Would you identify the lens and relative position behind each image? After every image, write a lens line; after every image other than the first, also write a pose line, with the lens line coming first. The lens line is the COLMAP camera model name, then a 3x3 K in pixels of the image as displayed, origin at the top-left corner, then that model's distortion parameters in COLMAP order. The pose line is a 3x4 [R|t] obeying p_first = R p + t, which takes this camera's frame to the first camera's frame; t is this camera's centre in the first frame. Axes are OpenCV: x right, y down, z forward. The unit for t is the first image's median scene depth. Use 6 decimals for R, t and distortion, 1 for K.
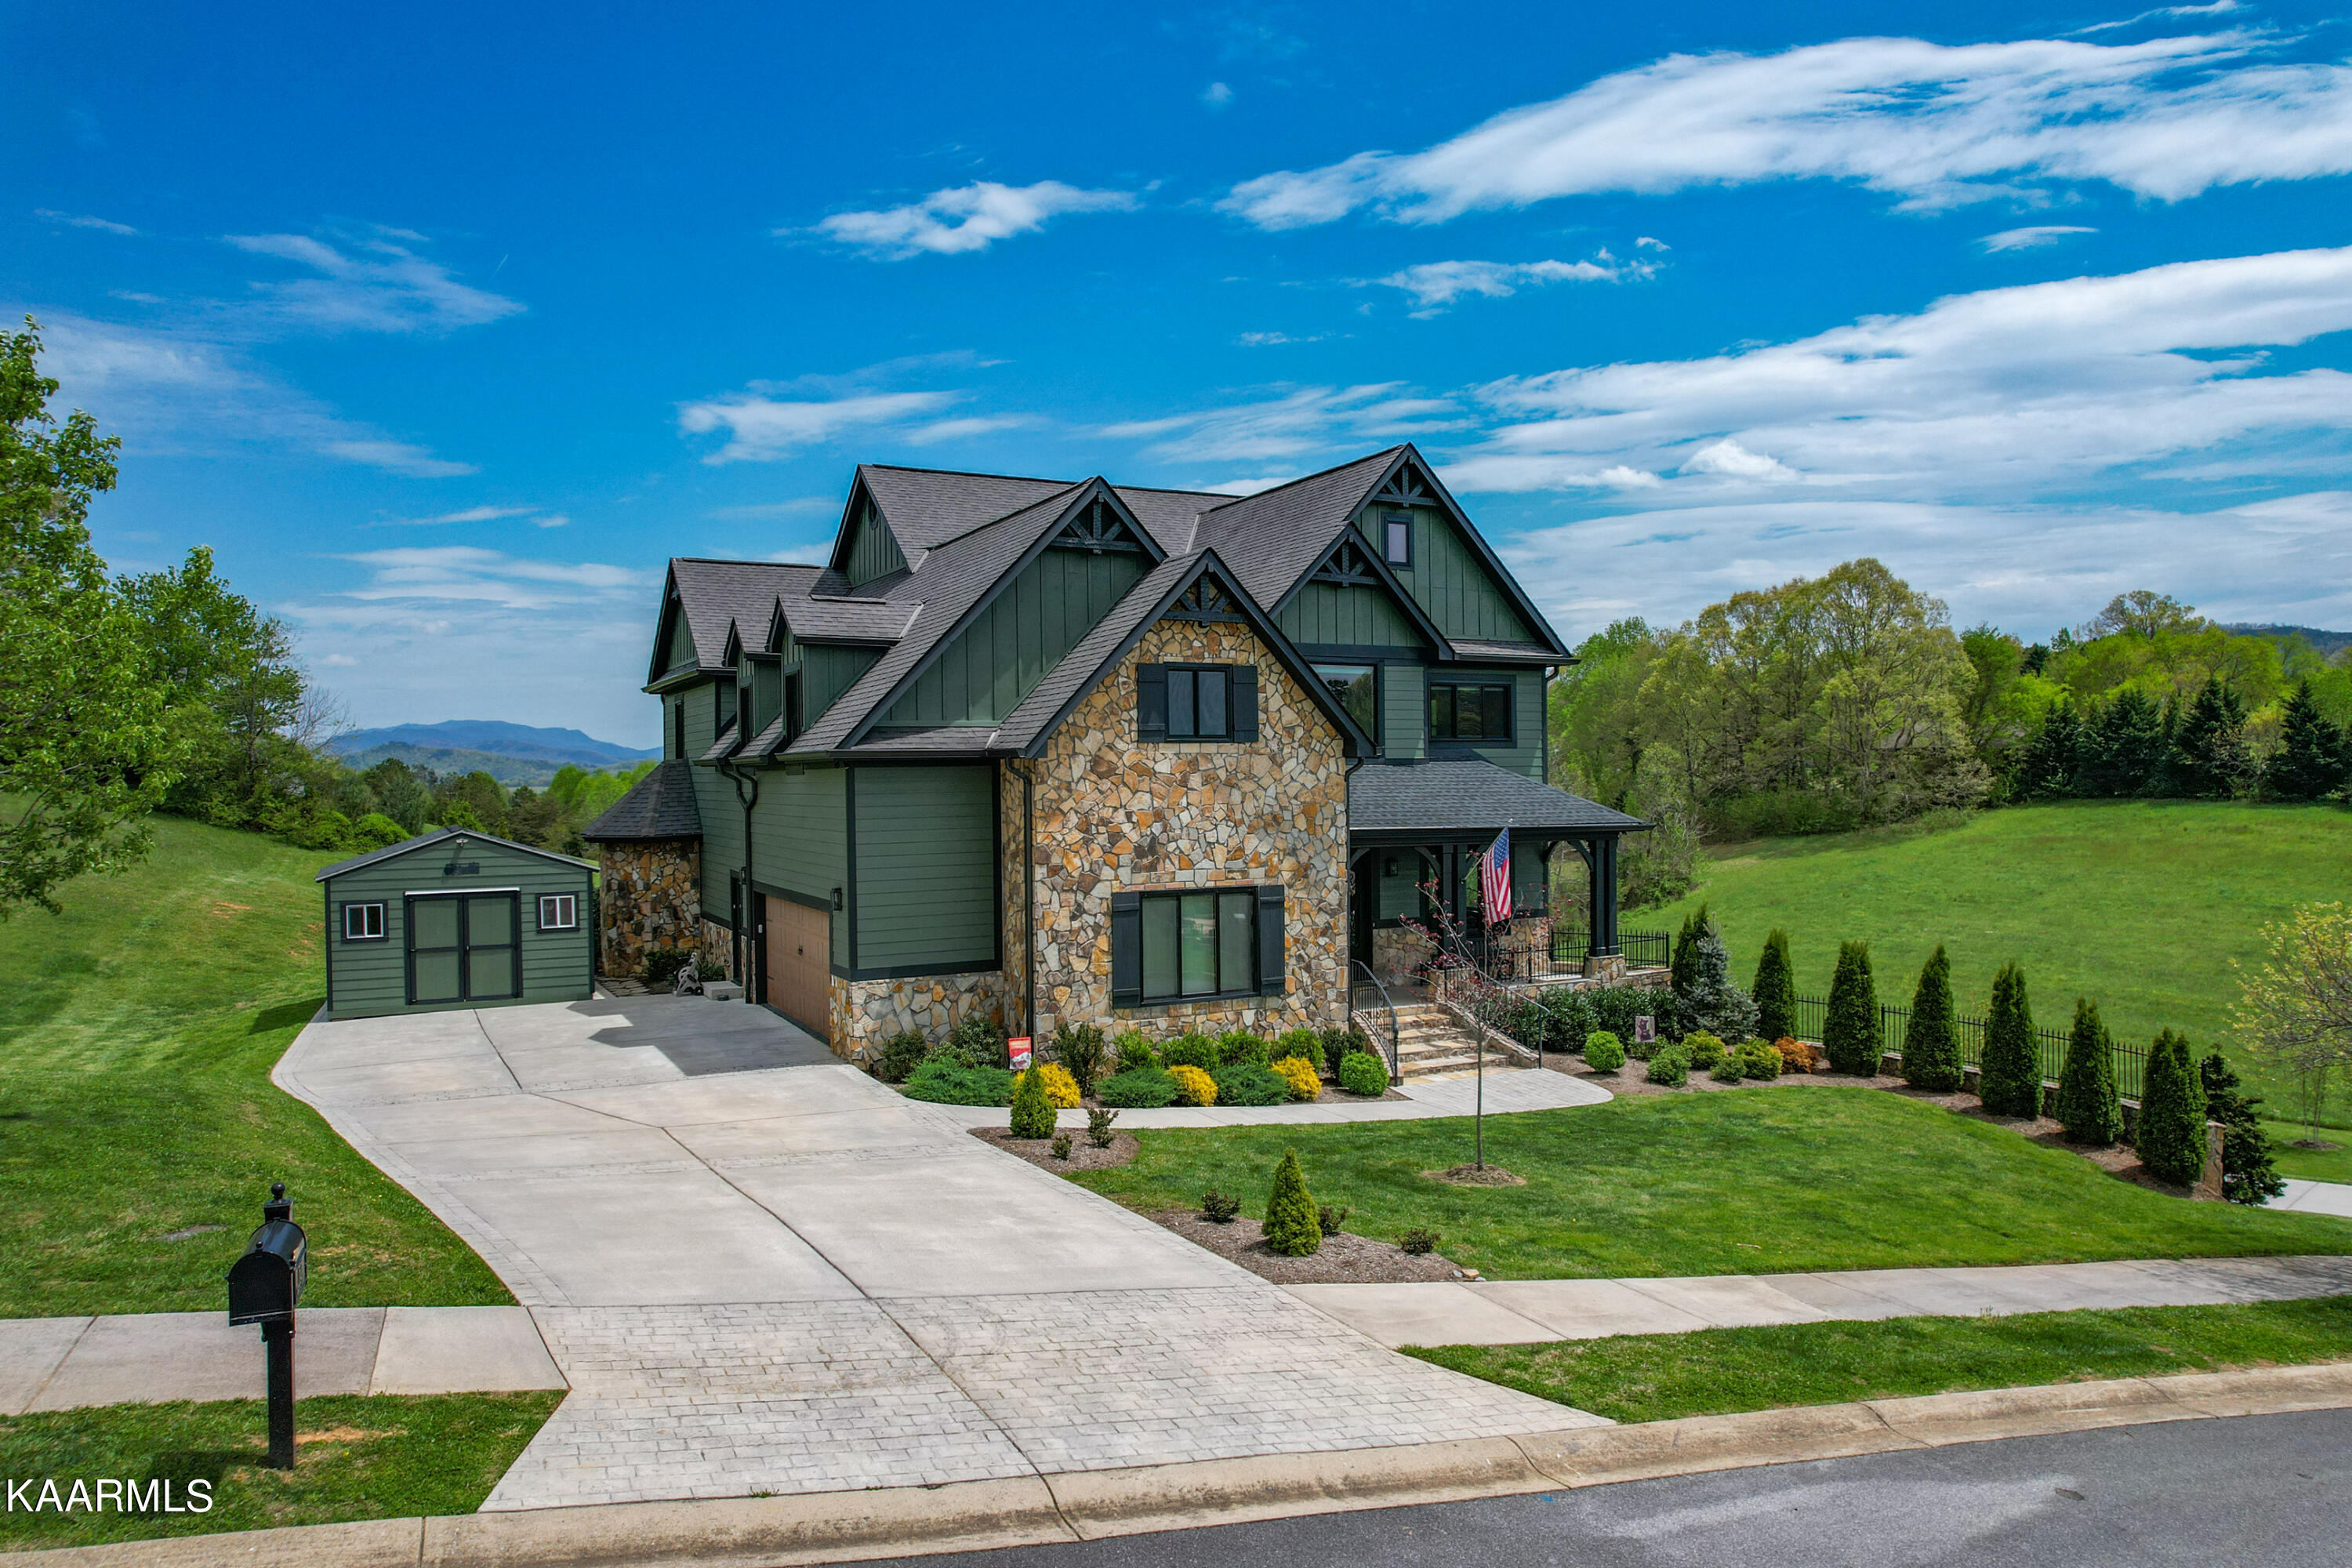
lens RADIAL K [[1506.7, 0, 1182.1], [0, 1506.7, 765.1], [0, 0, 1]] dist [-0.048820, 0.039336]
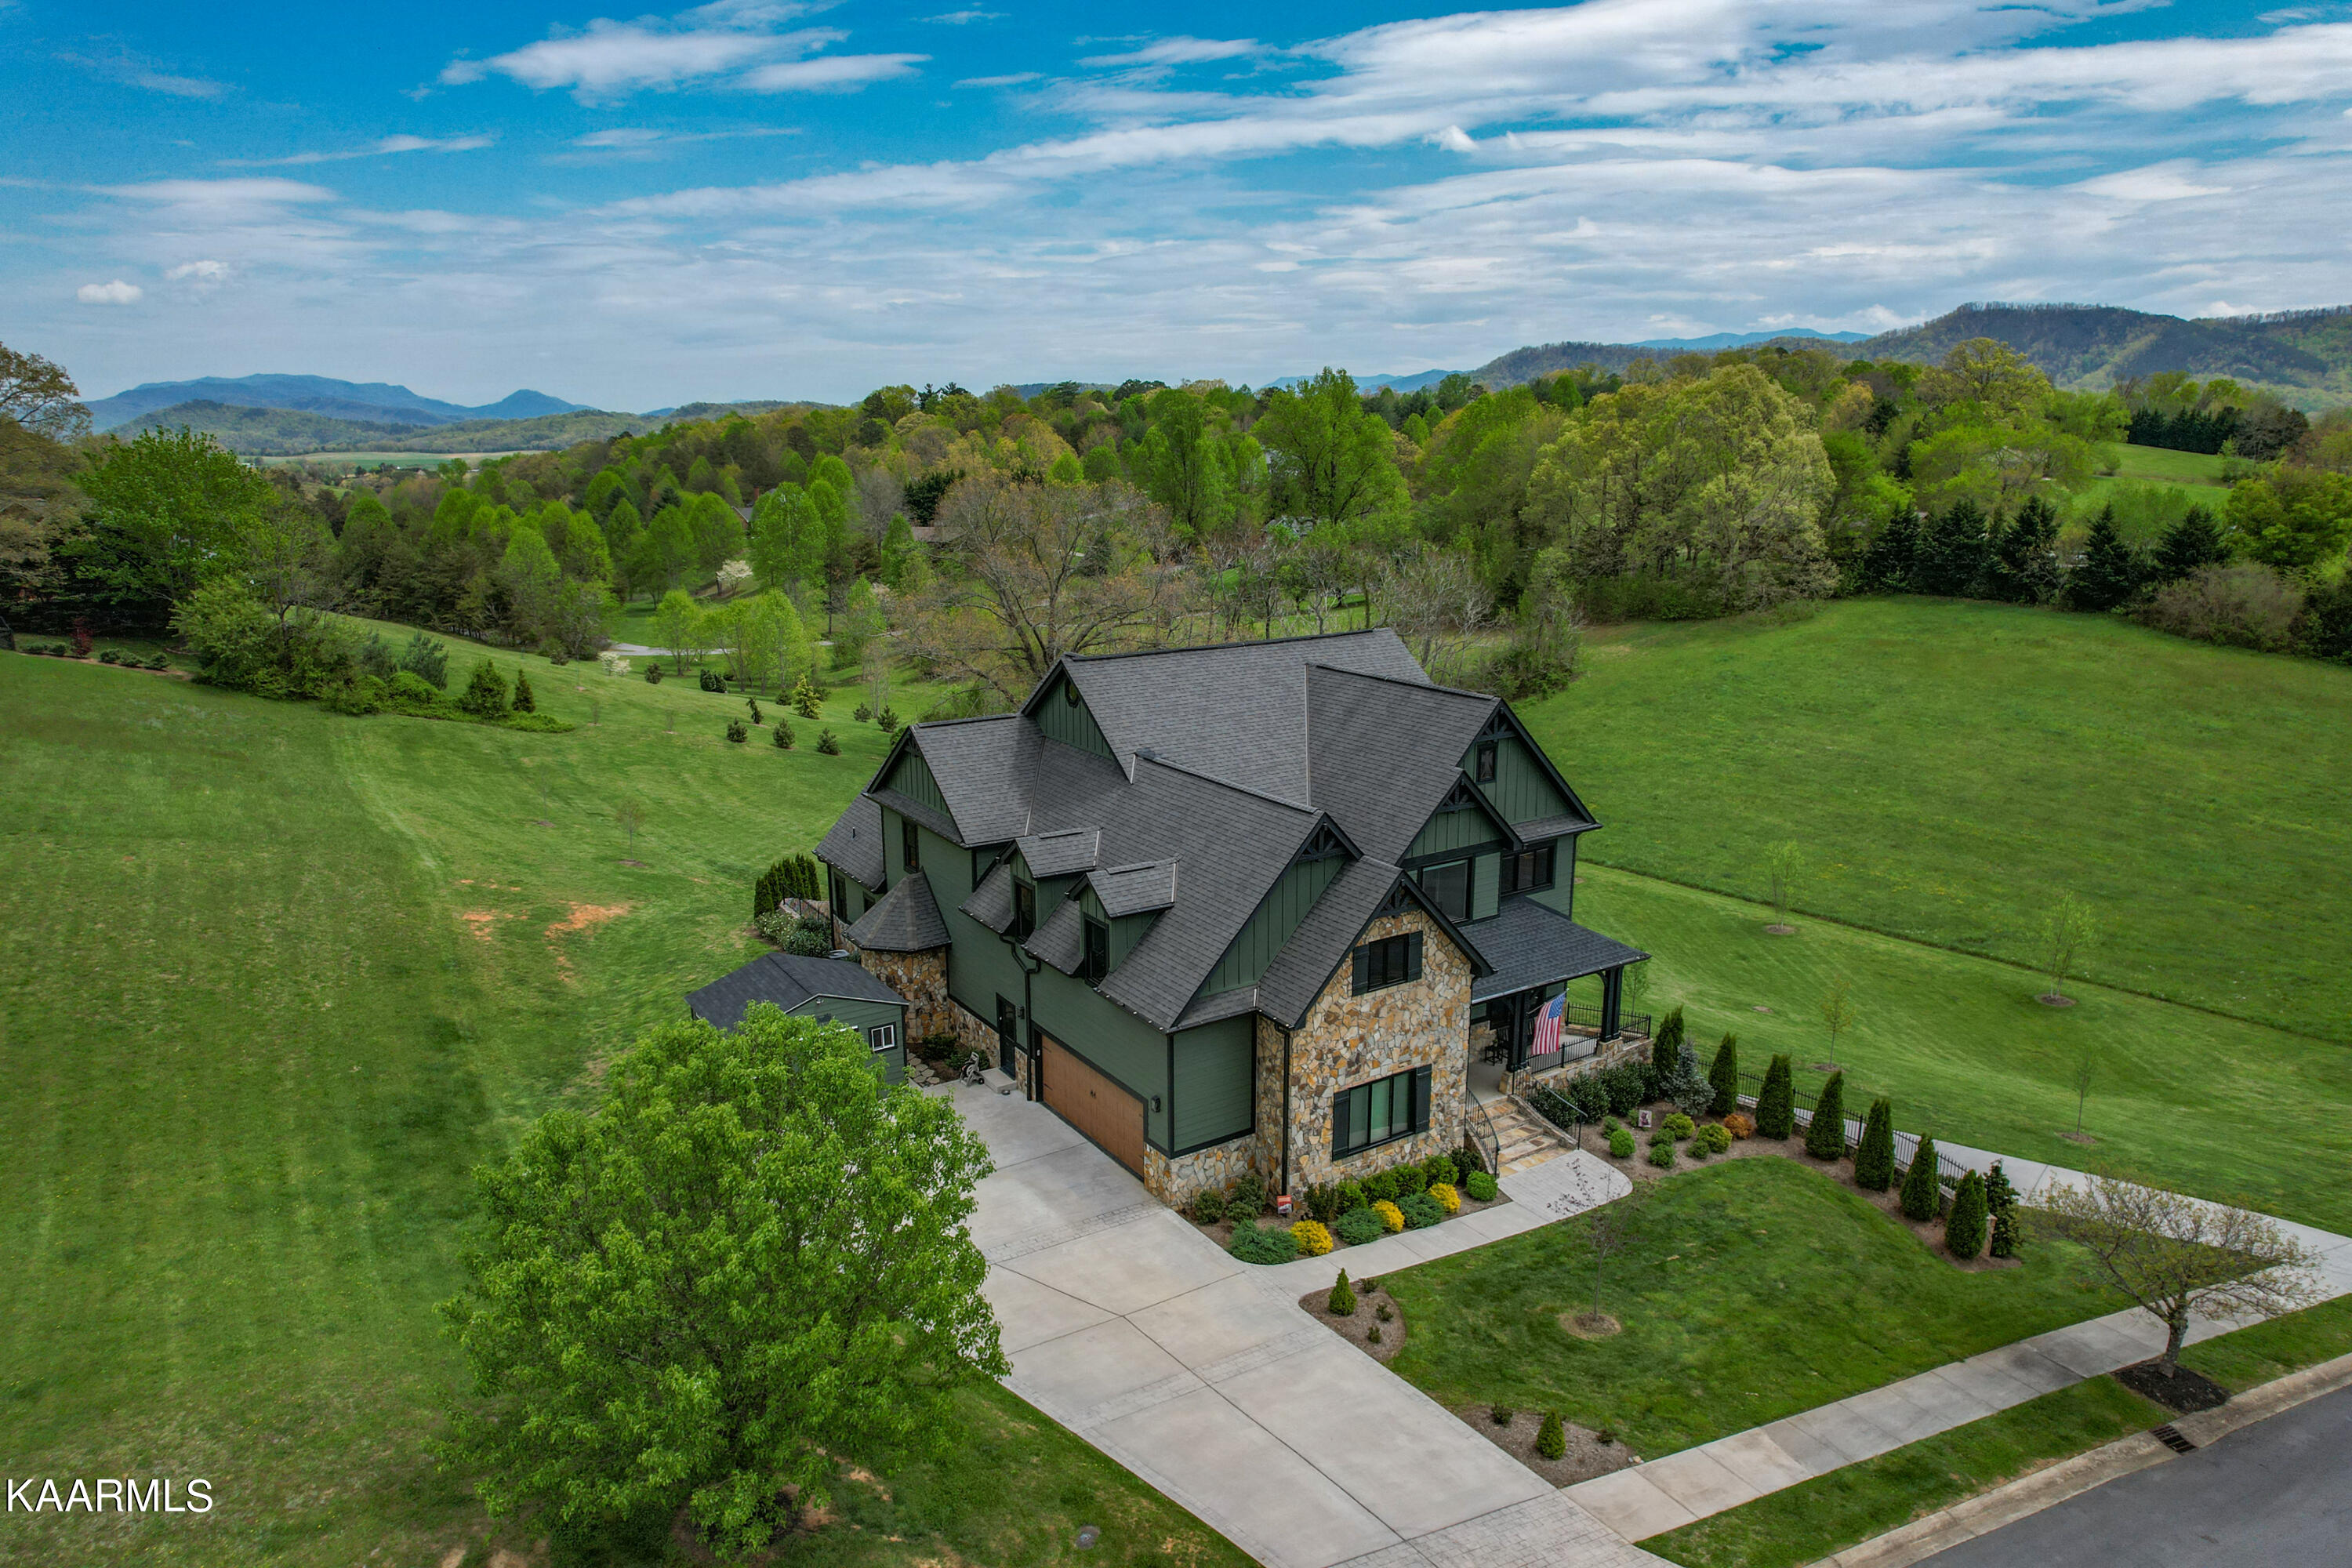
lens RADIAL K [[1506.7, 0, 1173.9], [0, 1506.7, 737.7], [0, 0, 1]] dist [-0.048820, 0.039336]
pose [[0.995319, -0.011127, 0.096001, -0.330983], [-0.010103, 0.975928, 0.217857, -0.564840], [-0.096114, -0.217807, 0.971248, -0.370491]]
